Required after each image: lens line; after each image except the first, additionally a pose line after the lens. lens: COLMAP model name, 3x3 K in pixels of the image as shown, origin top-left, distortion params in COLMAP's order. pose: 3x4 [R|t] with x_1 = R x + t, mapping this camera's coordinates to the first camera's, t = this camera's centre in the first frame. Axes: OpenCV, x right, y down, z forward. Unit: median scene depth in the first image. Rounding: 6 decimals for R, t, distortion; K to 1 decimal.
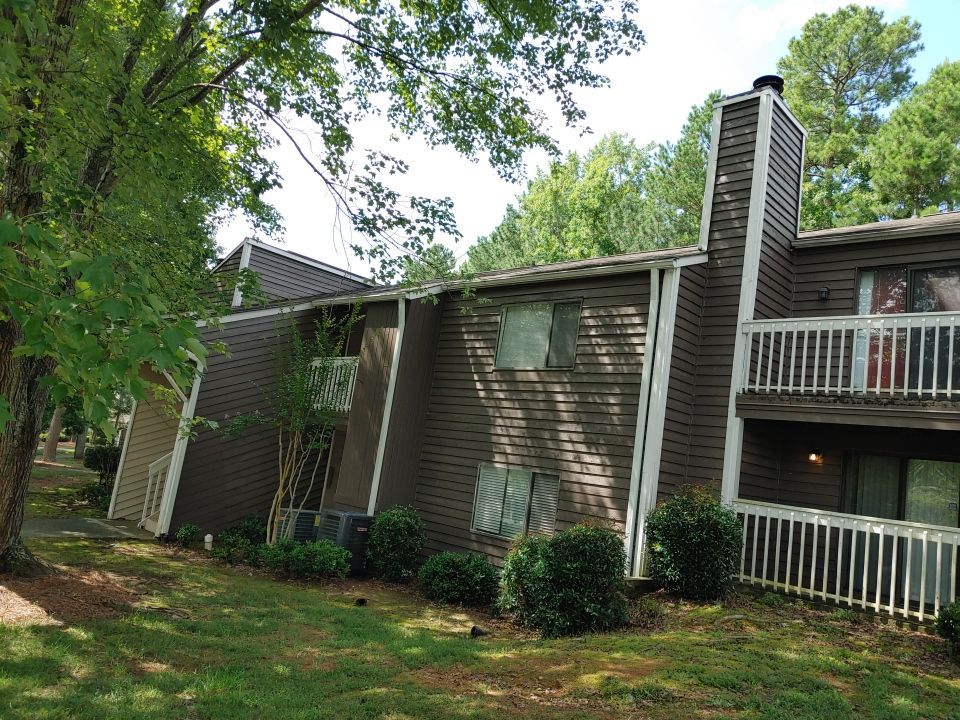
lens RADIAL K [[711.4, 0, 478.1], [0, 711.4, 358.1], [0, 0, 1]] dist [0.078481, -0.092540]
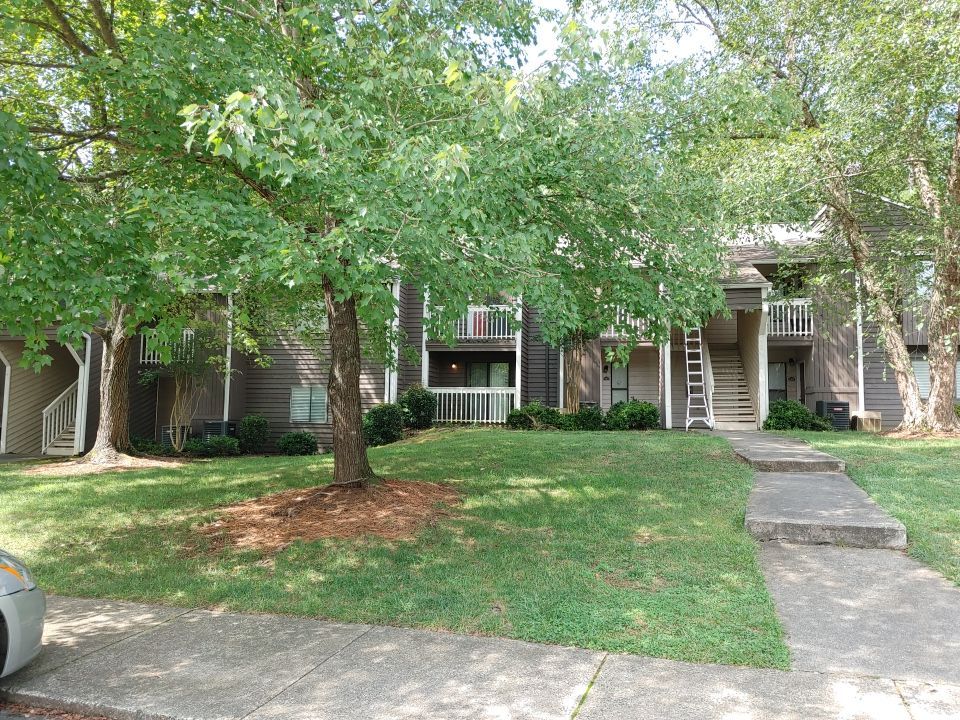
lens RADIAL K [[711.4, 0, 478.1], [0, 711.4, 358.1], [0, 0, 1]] dist [0.078481, -0.092540]
pose [[0.835102, -0.079476, 0.544324, -0.656362], [0.019952, 0.993233, 0.114409, -0.134286], [-0.549733, -0.084683, 0.831037, -0.850384]]
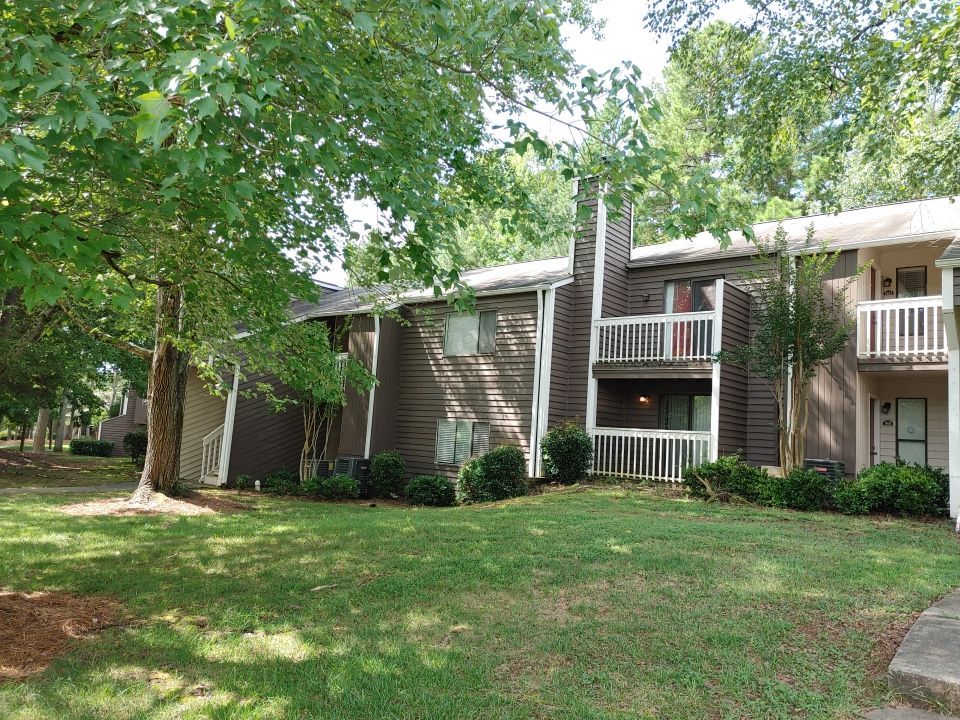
lens RADIAL K [[711.4, 0, 478.1], [0, 711.4, 358.1], [0, 0, 1]] dist [0.078481, -0.092540]
pose [[0.994543, -0.066056, 0.080751, -0.029652], [0.062404, 0.996946, 0.046946, -0.053777], [-0.083605, -0.041651, 0.995628, -0.571210]]
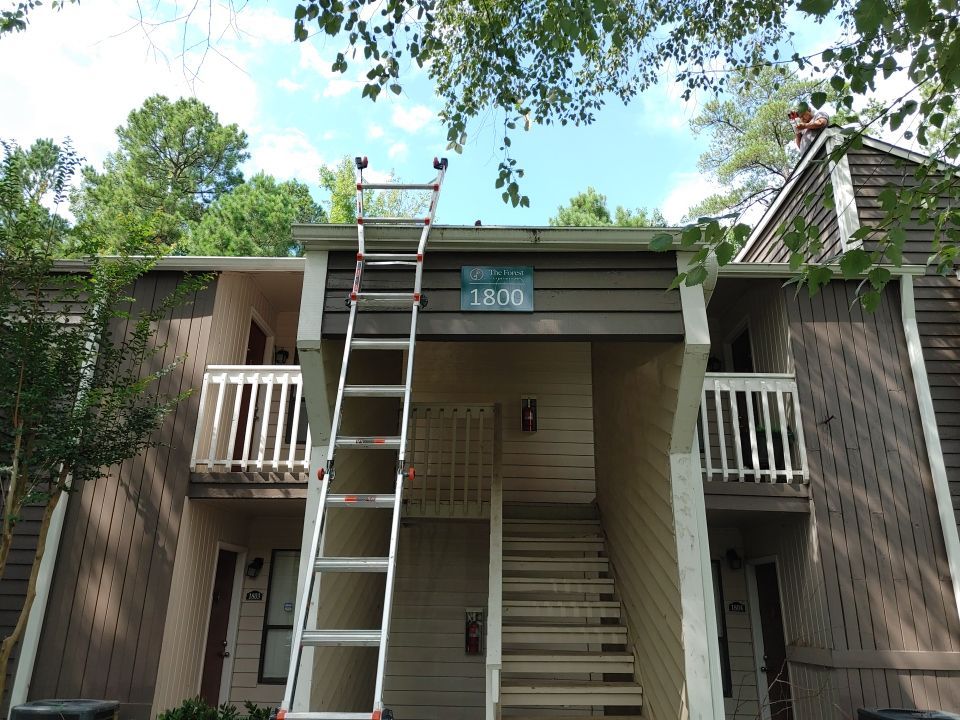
lens RADIAL K [[711.4, 0, 478.1], [0, 711.4, 358.1], [0, 0, 1]] dist [0.078481, -0.092540]
pose [[0.725336, 0.108429, 0.679802, 0.478093], [-0.024989, 0.991014, -0.131405, 0.026133], [-0.687942, 0.078325, 0.721527, -0.008721]]
